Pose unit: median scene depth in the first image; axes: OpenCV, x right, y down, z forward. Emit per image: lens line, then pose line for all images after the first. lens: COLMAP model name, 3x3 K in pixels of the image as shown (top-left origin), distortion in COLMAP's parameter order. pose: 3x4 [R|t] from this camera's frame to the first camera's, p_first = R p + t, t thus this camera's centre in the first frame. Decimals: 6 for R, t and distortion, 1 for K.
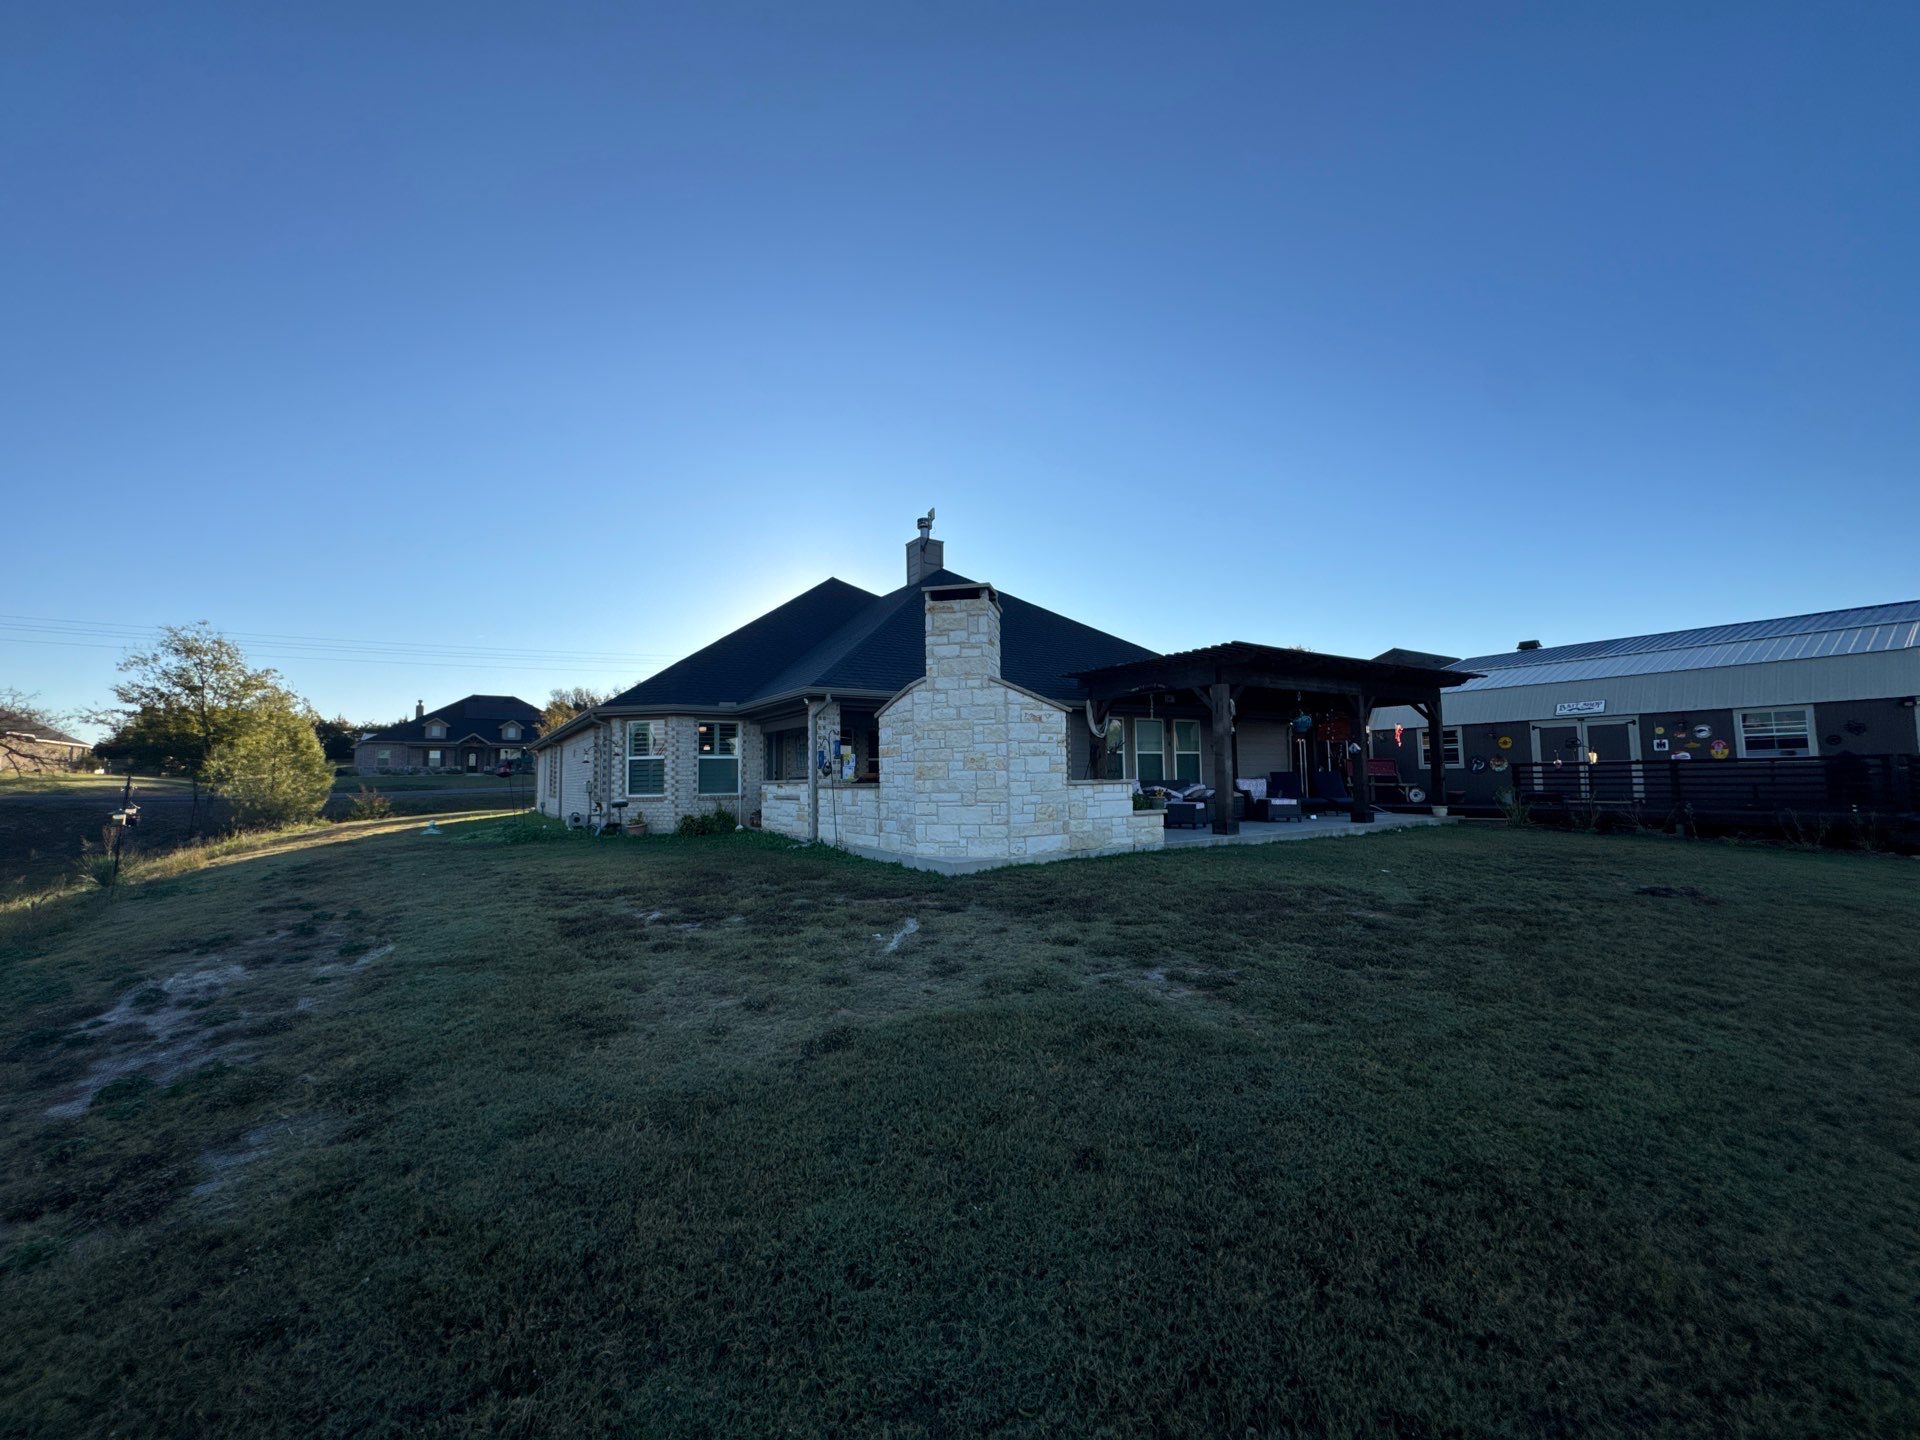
lens RADIAL K [[760.4, 0, 966.7], [0, 760.4, 719.0], [0, 0, 1]] dist [-0.002116, -0.000473]
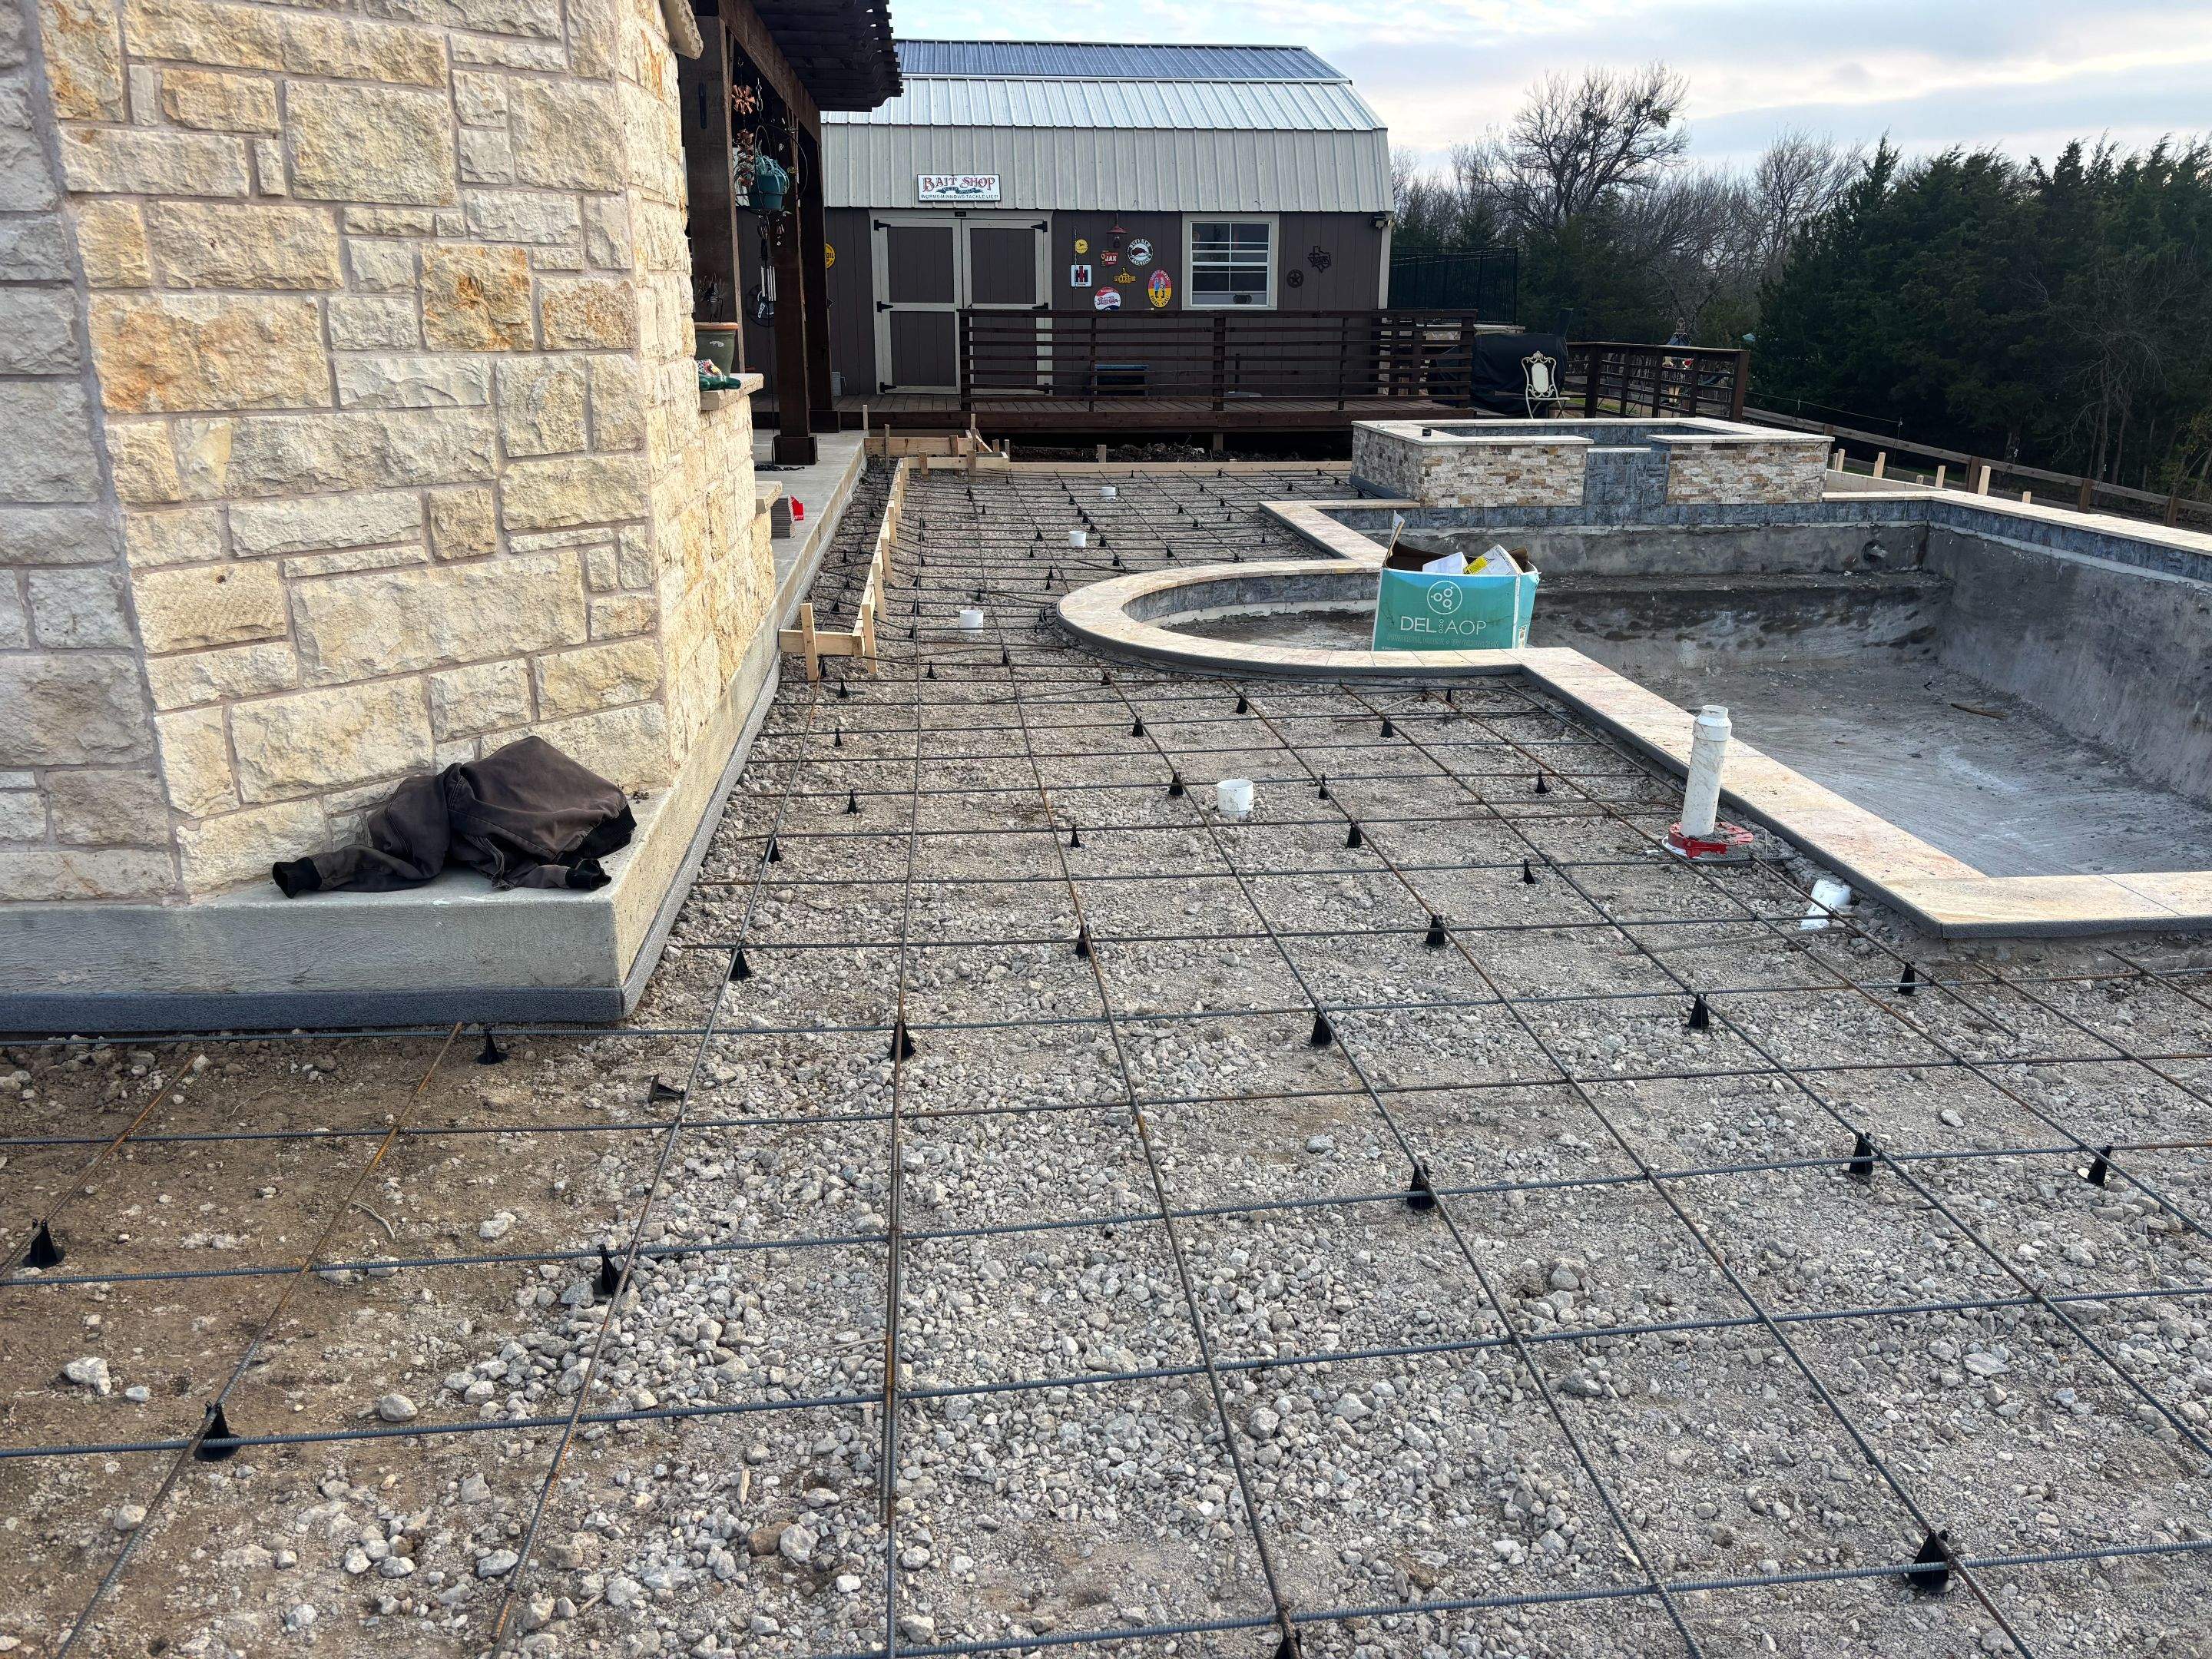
lens RADIAL K [[1674.0, 0, 1106.7], [0, 1674.0, 830.0], [0, 0, 1]] dist [0.011235, -0.003616]
pose [[0.466813, -0.249974, 0.848292, -0.169317], [-0.079748, 0.943413, 0.321889, 0.022077], [-0.880753, -0.217911, 0.420463, 0.423508]]
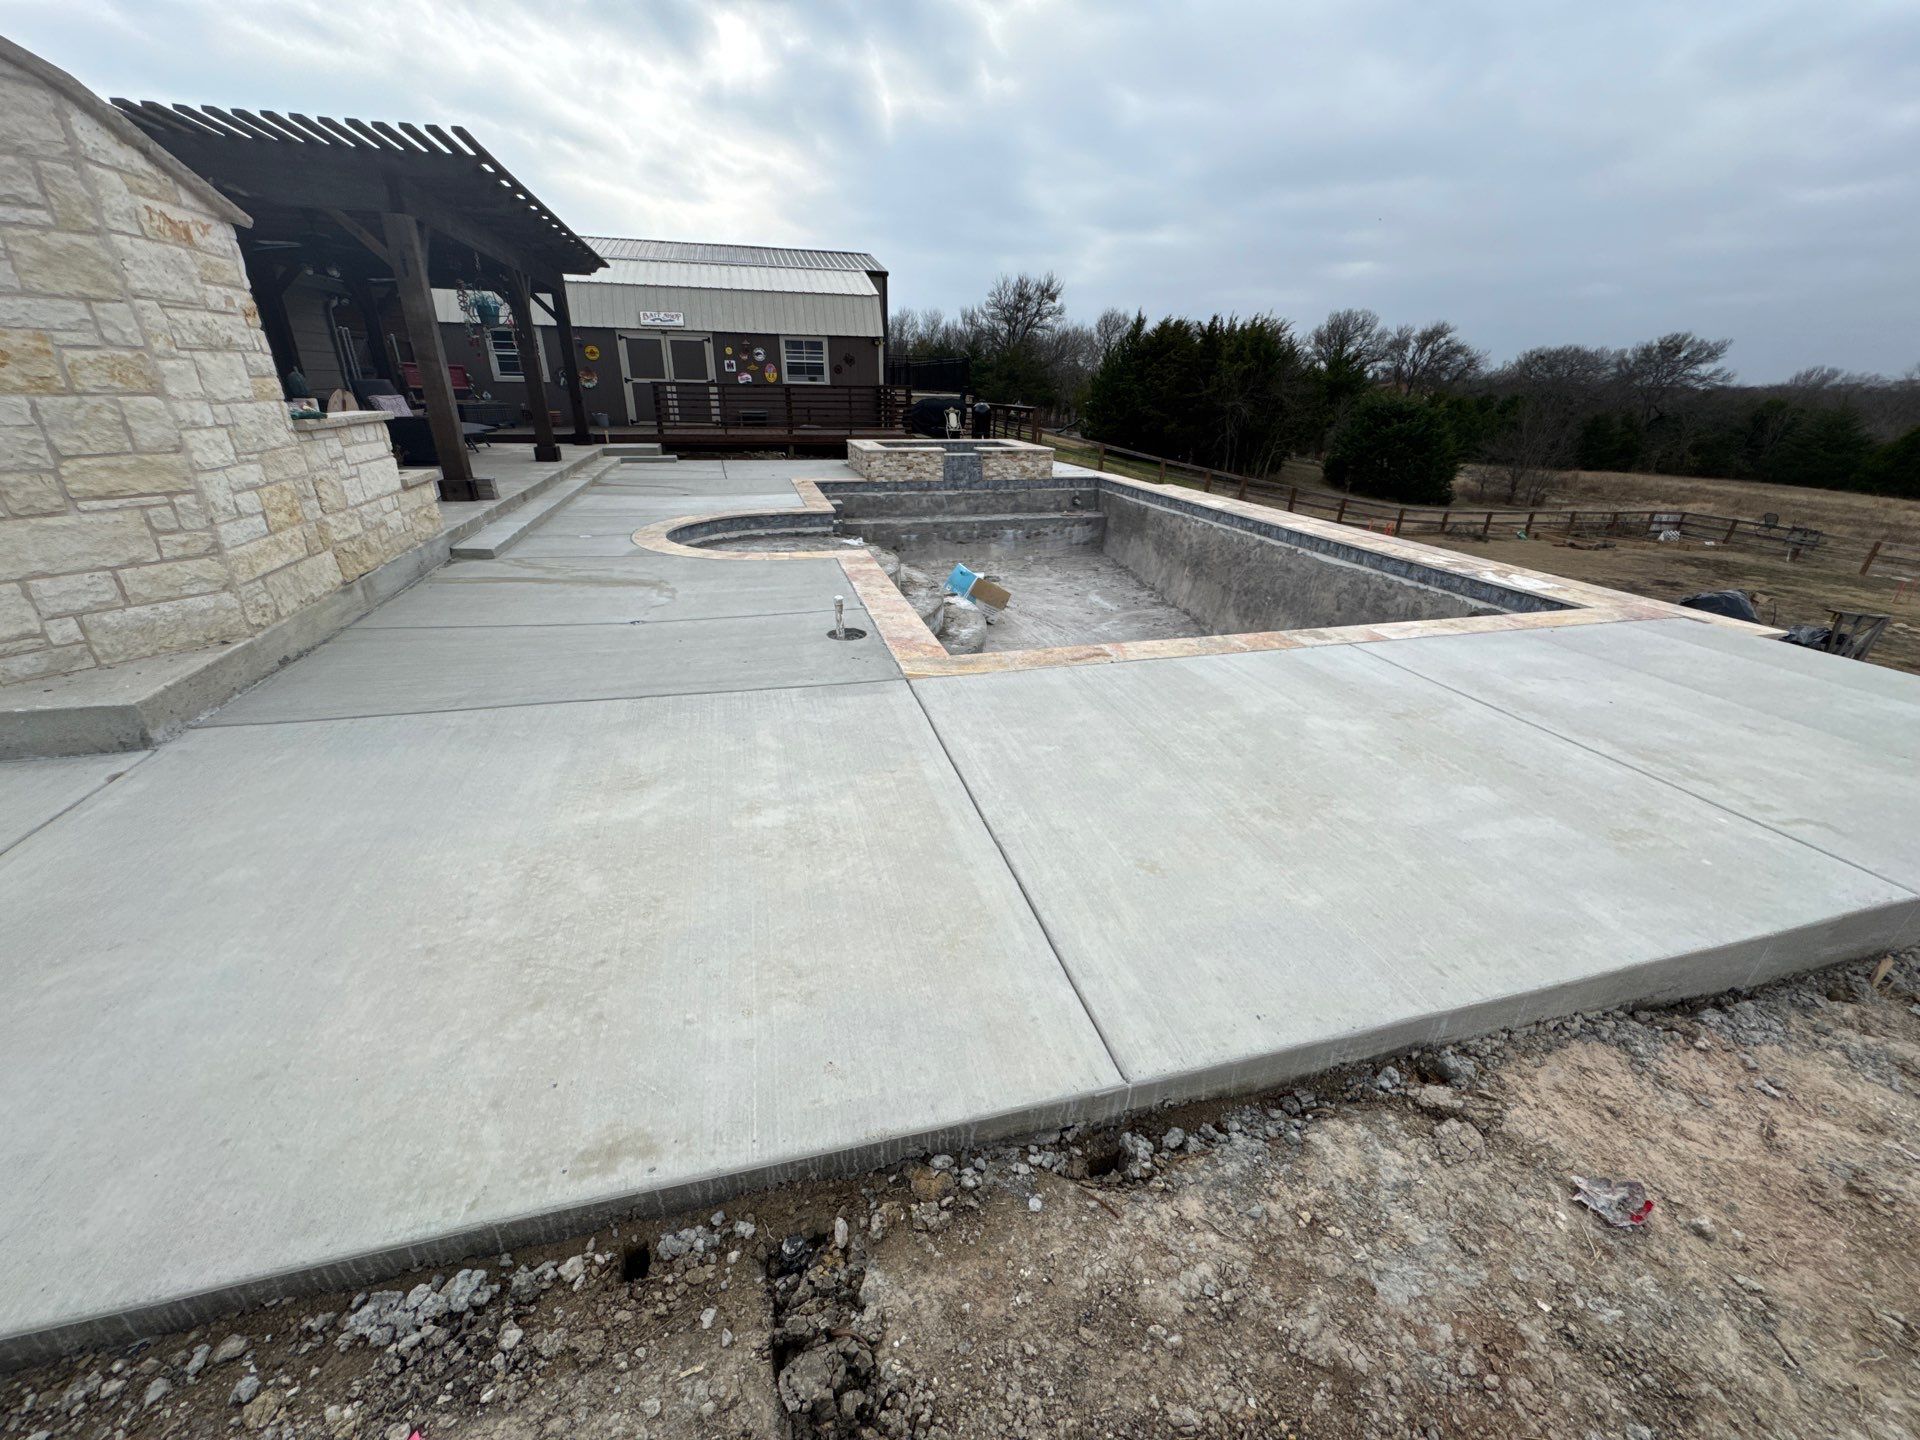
lens RADIAL K [[760.4, 0, 961.7], [0, 760.4, 716.9], [0, 0, 1]] dist [-0.002116, -0.000473]
pose [[0.306616, -0.362422, 0.880135, -0.114952], [-0.097747, 0.907795, 0.407865, 0.015290], [-0.946801, -0.211088, 0.242919, 0.335046]]
